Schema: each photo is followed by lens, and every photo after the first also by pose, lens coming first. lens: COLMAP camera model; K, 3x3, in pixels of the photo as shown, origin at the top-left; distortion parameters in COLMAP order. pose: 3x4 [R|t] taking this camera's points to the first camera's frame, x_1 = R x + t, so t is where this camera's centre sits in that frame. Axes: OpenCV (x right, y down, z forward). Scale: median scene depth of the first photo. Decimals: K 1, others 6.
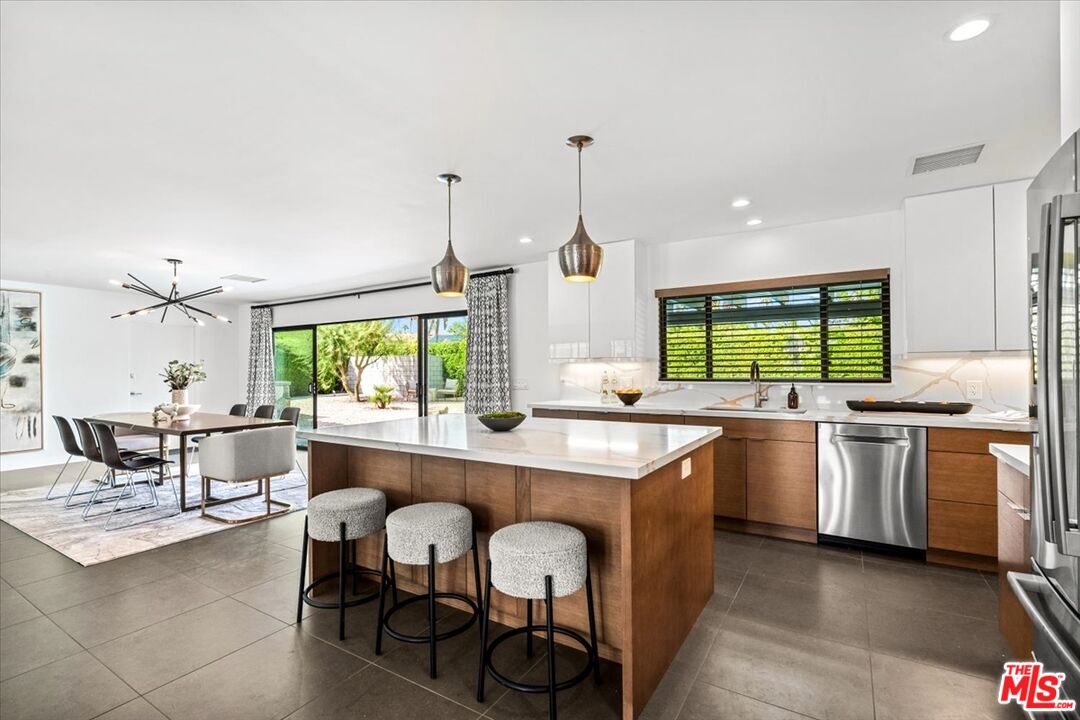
lens RADIAL K [[489.9, 0, 540.9], [0, 489.9, 364.9], [0, 0, 1]] dist [0.002333, 0.000614]
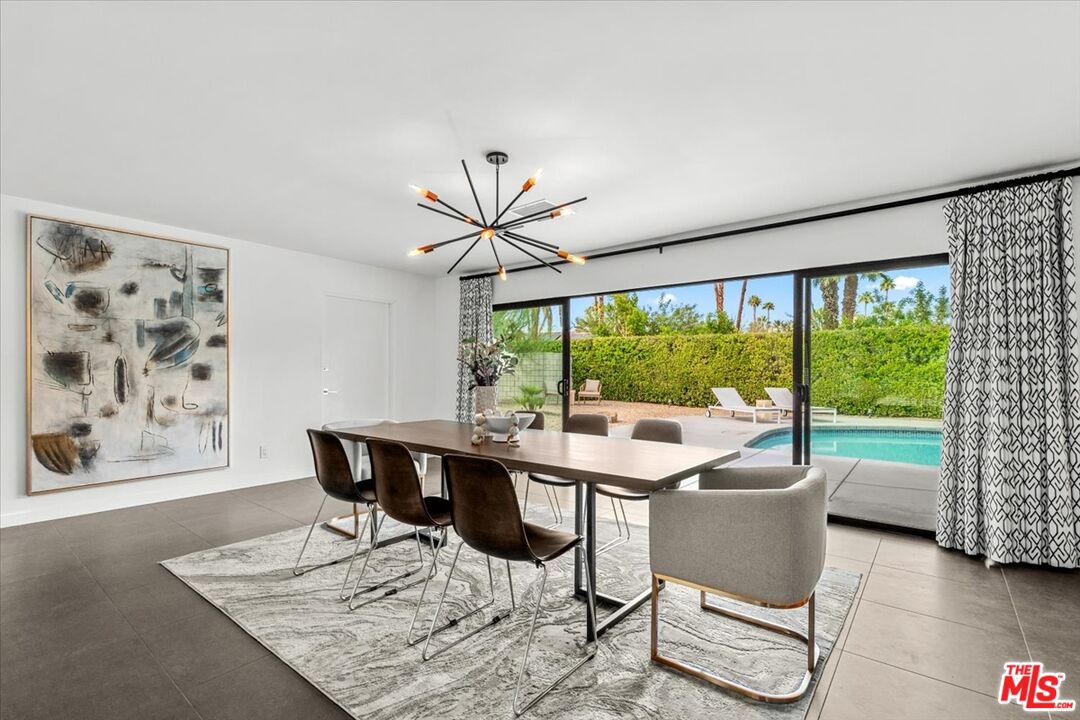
lens RADIAL K [[494.9, 0, 542.3], [0, 494.9, 370.1], [0, 0, 1]] dist [-0.002329, 0.000216]
pose [[0.992780, 0.011693, -0.119381, -0.482501], [-0.011080, 0.999922, 0.005795, 0.020771], [0.119440, -0.004431, 0.992832, 0.343605]]
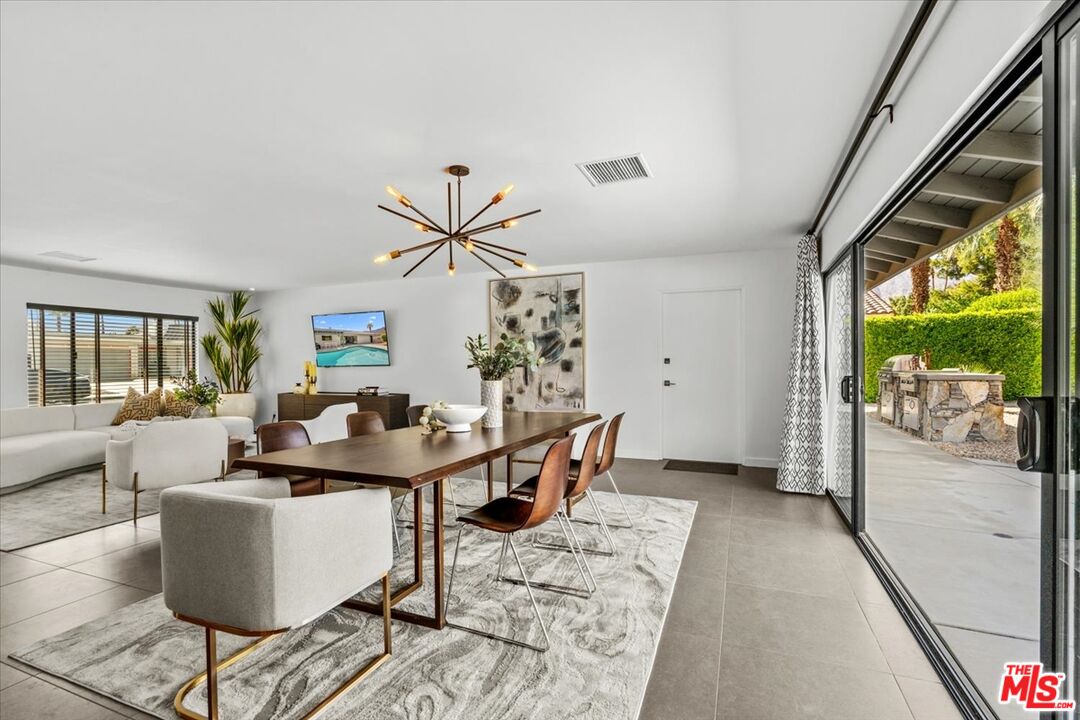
lens RADIAL K [[494.9, 0, 542.3], [0, 494.9, 370.1], [0, 0, 1]] dist [-0.002329, 0.000216]
pose [[0.170385, 0.014712, -0.985268, -0.086661], [0.010785, 0.999801, 0.016794, 0.024806], [0.985319, -0.013488, 0.170193, 0.772251]]
